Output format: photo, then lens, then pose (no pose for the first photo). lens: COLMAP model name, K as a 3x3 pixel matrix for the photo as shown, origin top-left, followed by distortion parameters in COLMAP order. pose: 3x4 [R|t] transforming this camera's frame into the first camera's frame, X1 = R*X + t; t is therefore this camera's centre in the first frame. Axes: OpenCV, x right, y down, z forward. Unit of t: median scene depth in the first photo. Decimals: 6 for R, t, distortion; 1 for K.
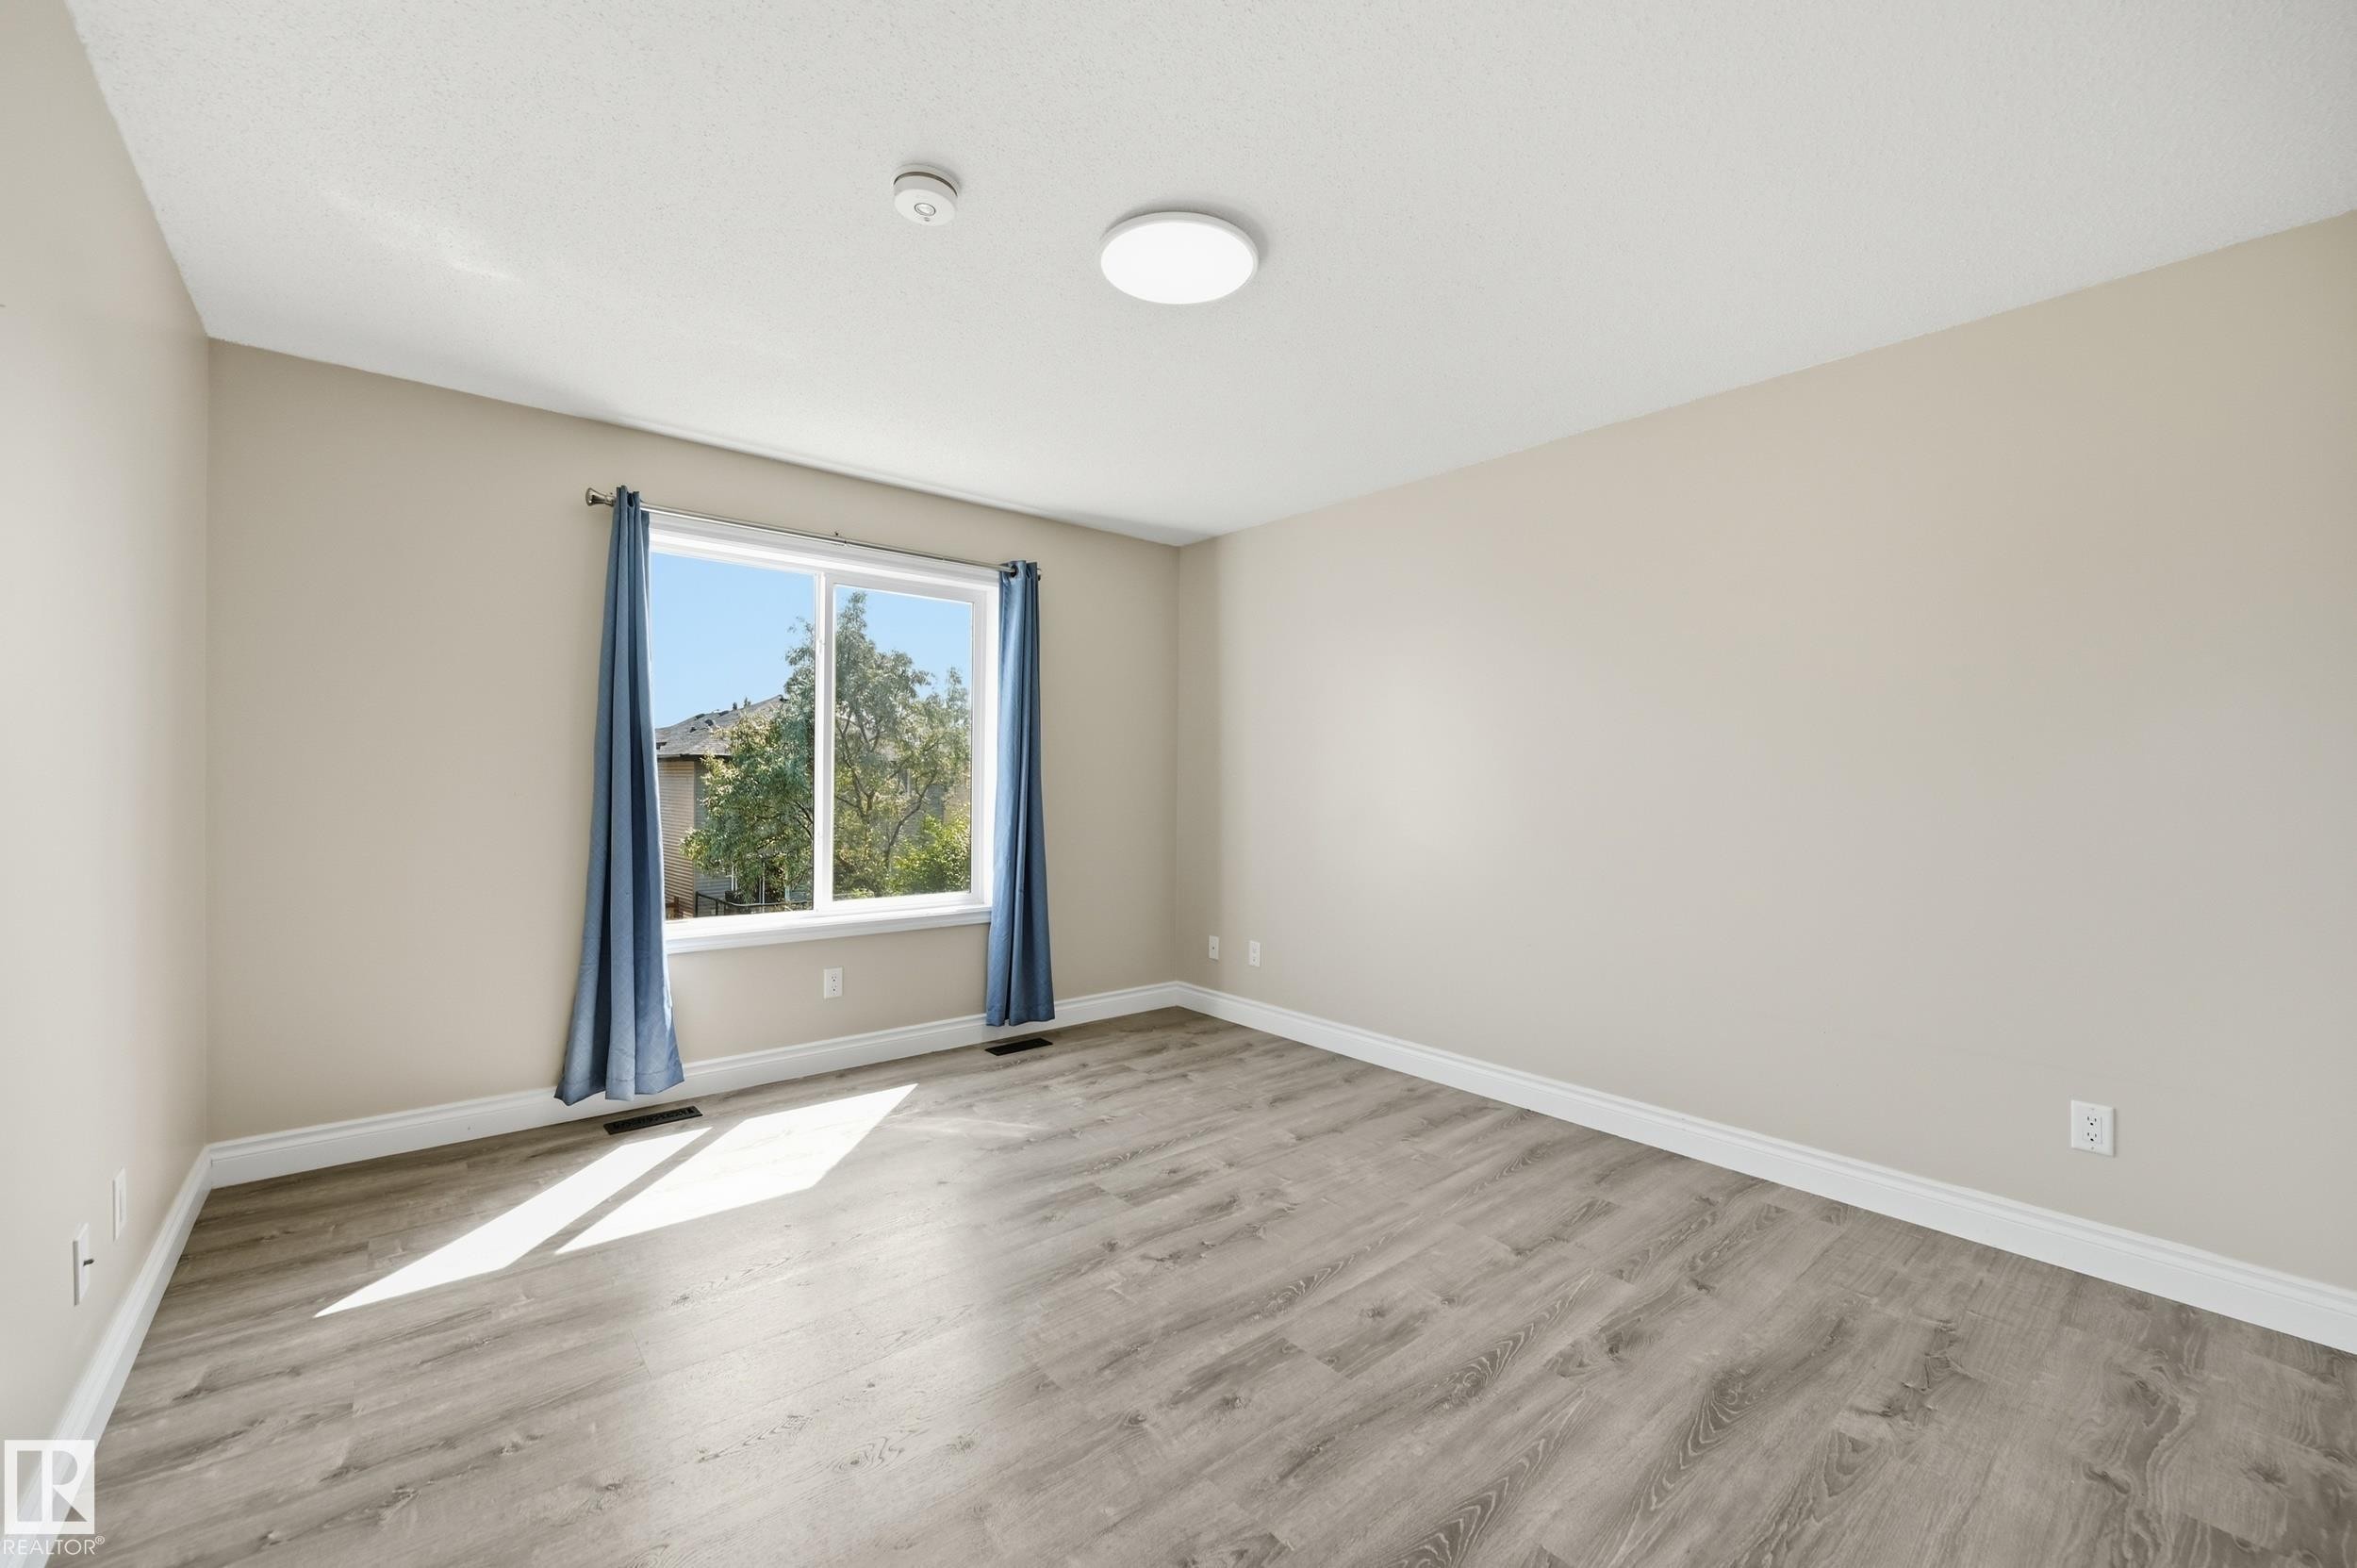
lens RADIAL K [[954.8, 0, 1180.3], [0, 954.8, 777.0], [0, 0, 1]] dist [-0.000970, -0.000033]
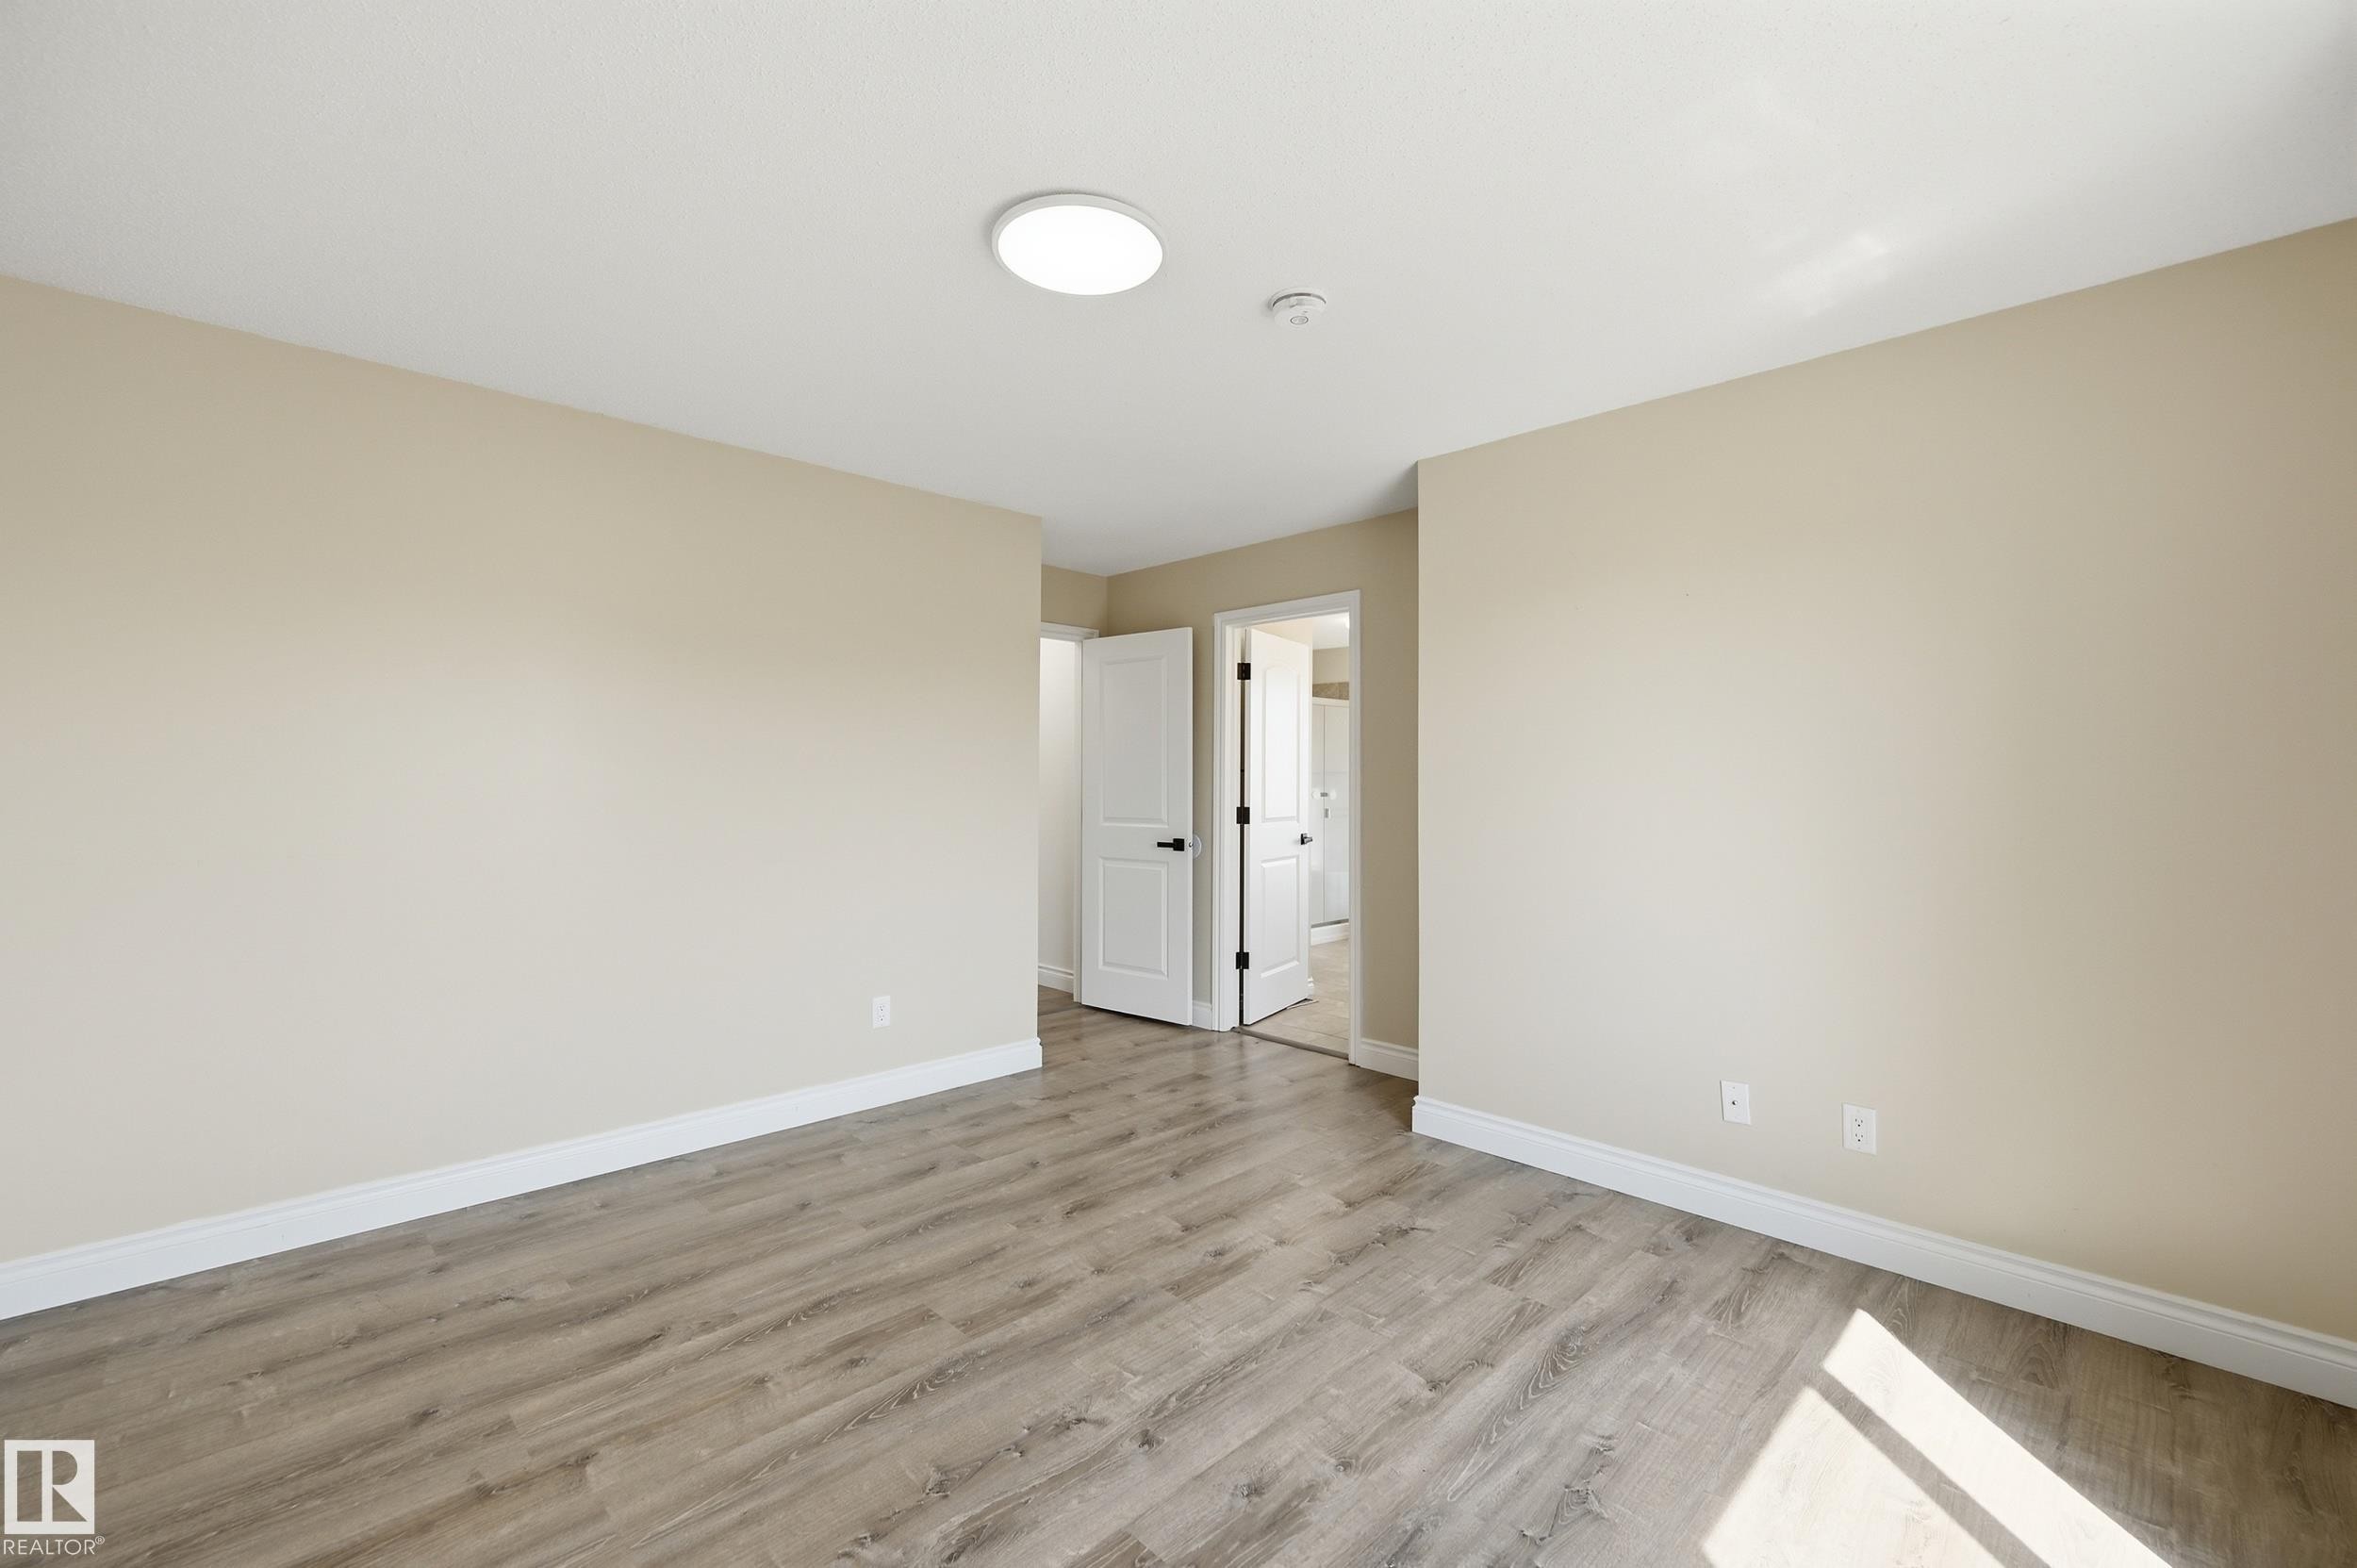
lens RADIAL K [[954.8, 0, 1177.2], [0, 954.8, 788.0], [0, 0, 1]] dist [-0.000970, -0.000033]
pose [[-0.996817, -0.013054, -0.078648, -0.034909], [-0.013232, 0.999911, 0.001744, -0.022551], [0.078618, 0.002779, -0.996901, 2.004296]]
